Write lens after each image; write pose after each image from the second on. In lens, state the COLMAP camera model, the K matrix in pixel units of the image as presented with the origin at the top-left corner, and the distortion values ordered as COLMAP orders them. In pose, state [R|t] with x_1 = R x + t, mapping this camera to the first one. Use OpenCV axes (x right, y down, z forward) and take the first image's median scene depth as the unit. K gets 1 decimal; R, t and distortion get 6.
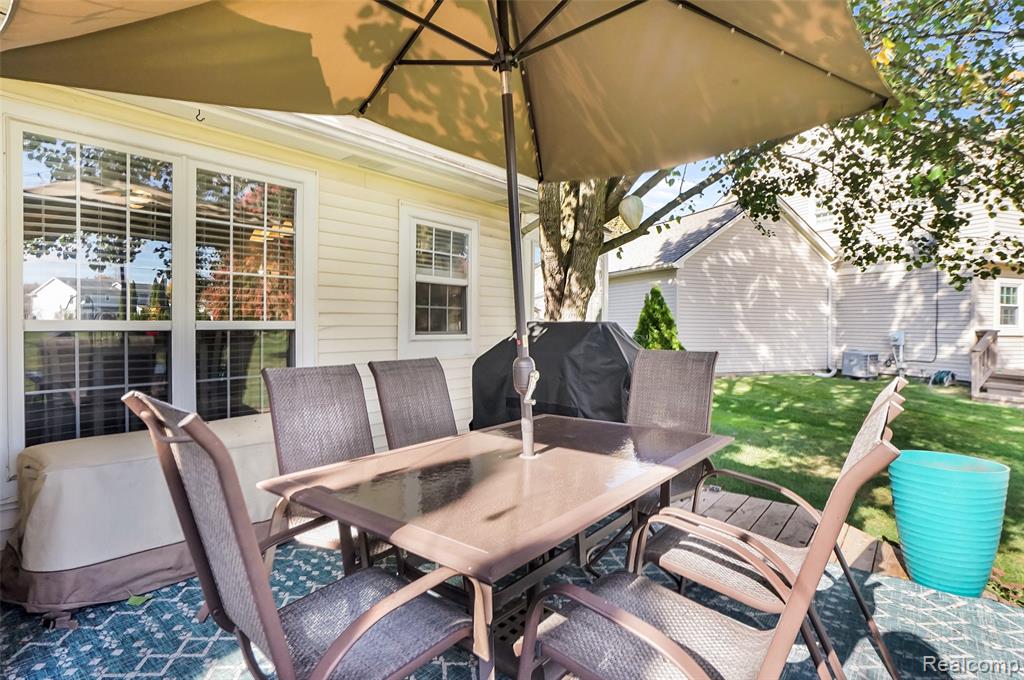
lens RADIAL K [[518.9, 0, 512.2], [0, 518.9, 337.8], [0, 0, 1]] dist [-0.041705, 0.019914]
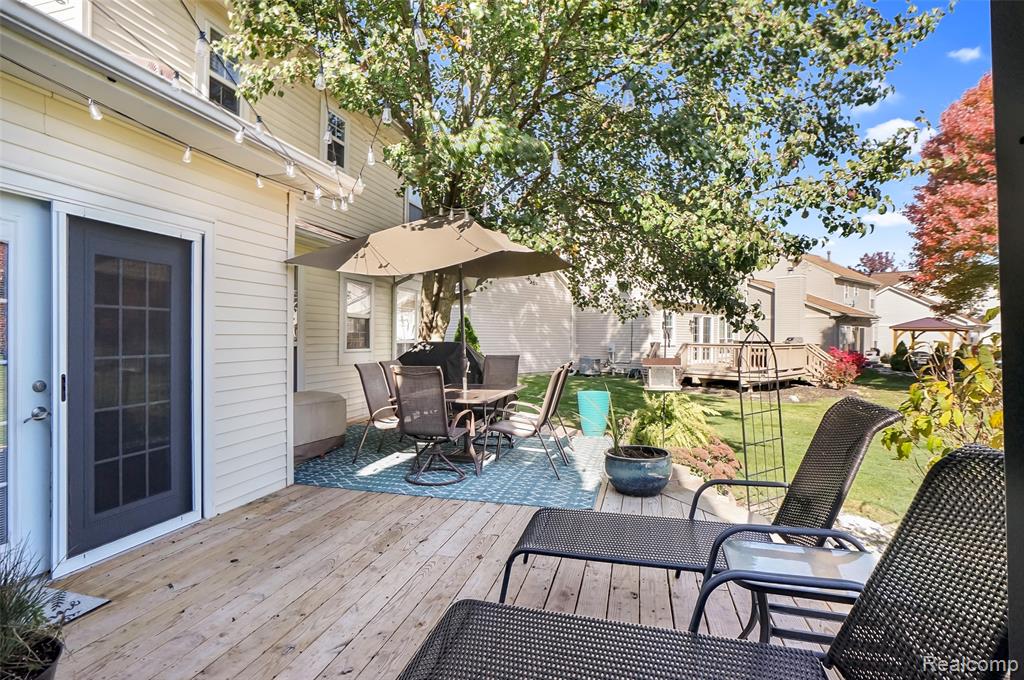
lens RADIAL K [[518.9, 0, 512.2], [0, 518.9, 337.8], [0, 0, 1]] dist [-0.041705, 0.019914]
pose [[0.907397, -0.004958, 0.420244, -0.355769], [0.014964, 0.999678, -0.020517, -0.002900], [-0.420007, 0.024906, 0.907179, -0.639881]]
